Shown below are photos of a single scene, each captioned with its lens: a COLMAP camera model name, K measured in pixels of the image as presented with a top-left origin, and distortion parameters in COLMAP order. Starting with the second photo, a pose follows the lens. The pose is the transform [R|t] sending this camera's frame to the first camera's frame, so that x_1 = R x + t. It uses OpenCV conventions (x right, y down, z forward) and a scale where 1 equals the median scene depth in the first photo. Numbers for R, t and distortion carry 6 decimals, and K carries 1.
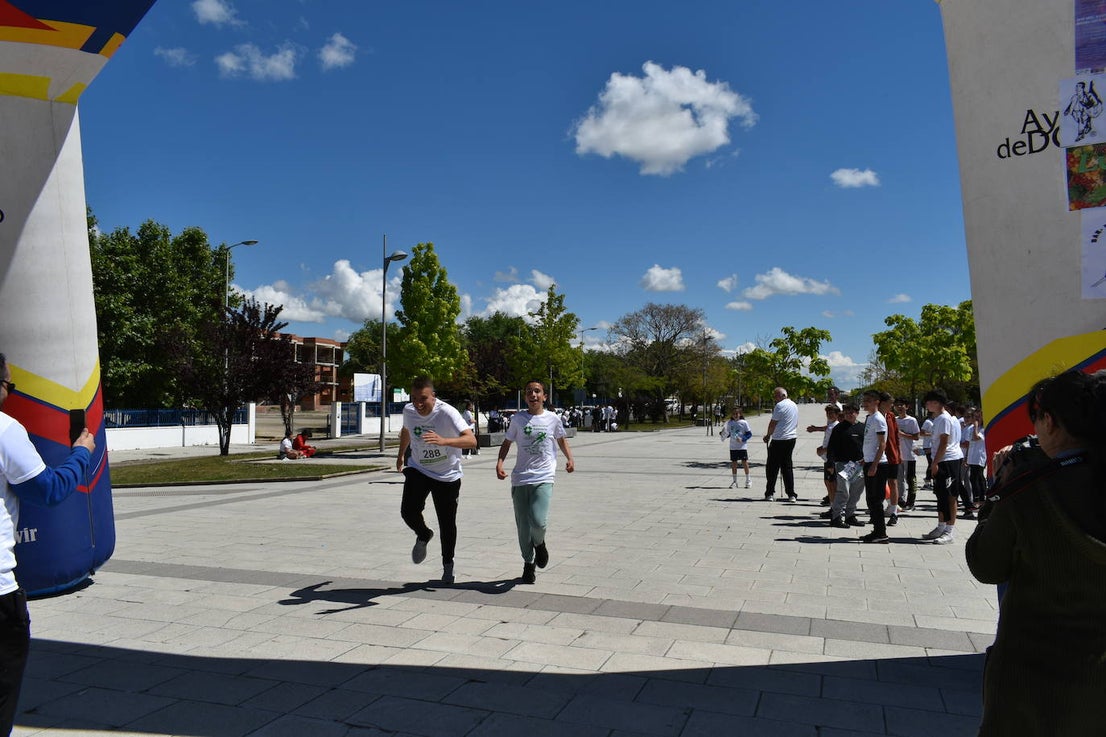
lens RADIAL K [[857.6, 0, 548.8], [0, 857.6, 363.1], [0, 0, 1]] dist [-0.009504, -0.000105]
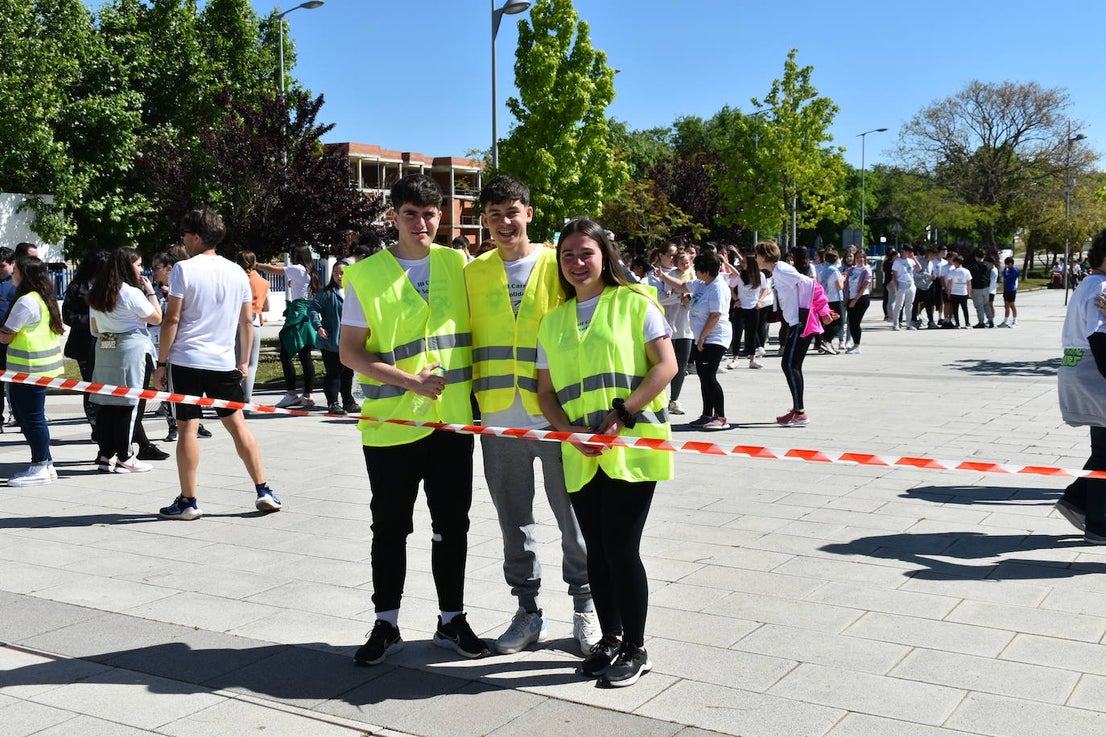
lens RADIAL K [[1291.7, 0, 553.0], [0, 1291.7, 368.5], [0, 0, 1]] dist [-0.008140, -0.021053]
pose [[0.978991, 0.007147, -0.203777, 0.036697], [0.020319, 0.990992, 0.132372, 0.006756], [0.202888, -0.133732, 0.970027, 0.116461]]
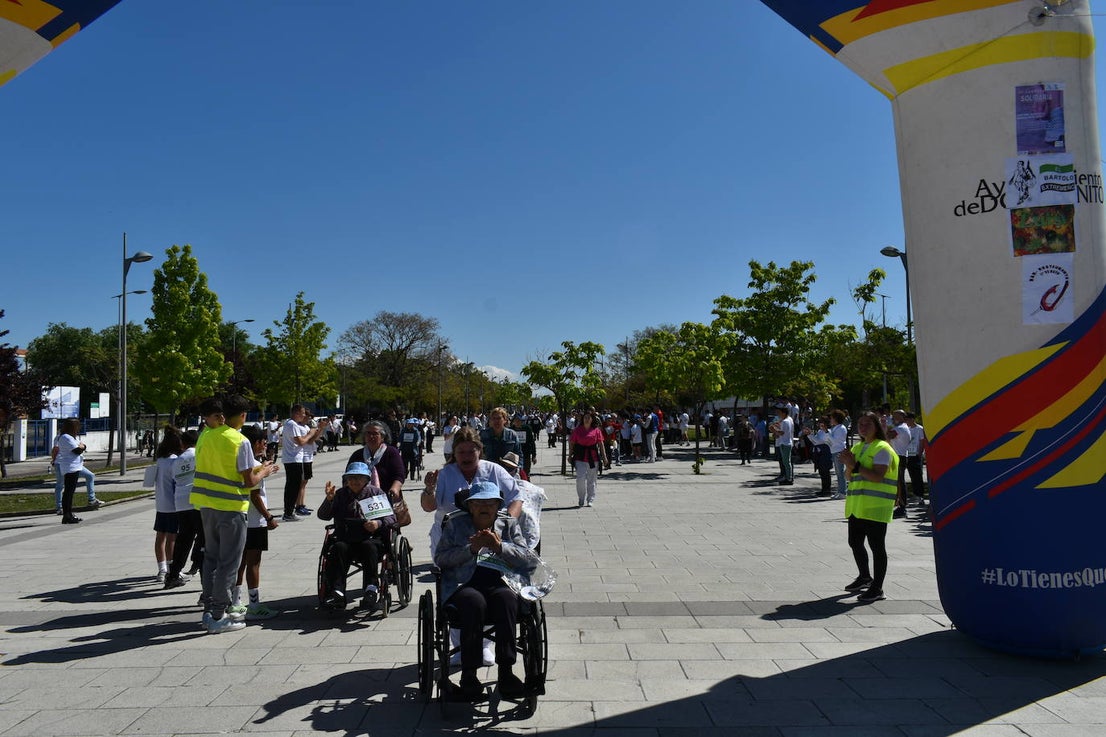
lens RADIAL K [[883.1, 0, 548.8], [0, 883.1, 387.9], [0, 0, 1]] dist [-0.008207, -0.006134]
pose [[0.942332, -0.009278, 0.334552, -0.091764], [0.002637, 0.999790, 0.020301, -0.005923], [-0.334670, -0.018248, 0.942159, -0.016409]]
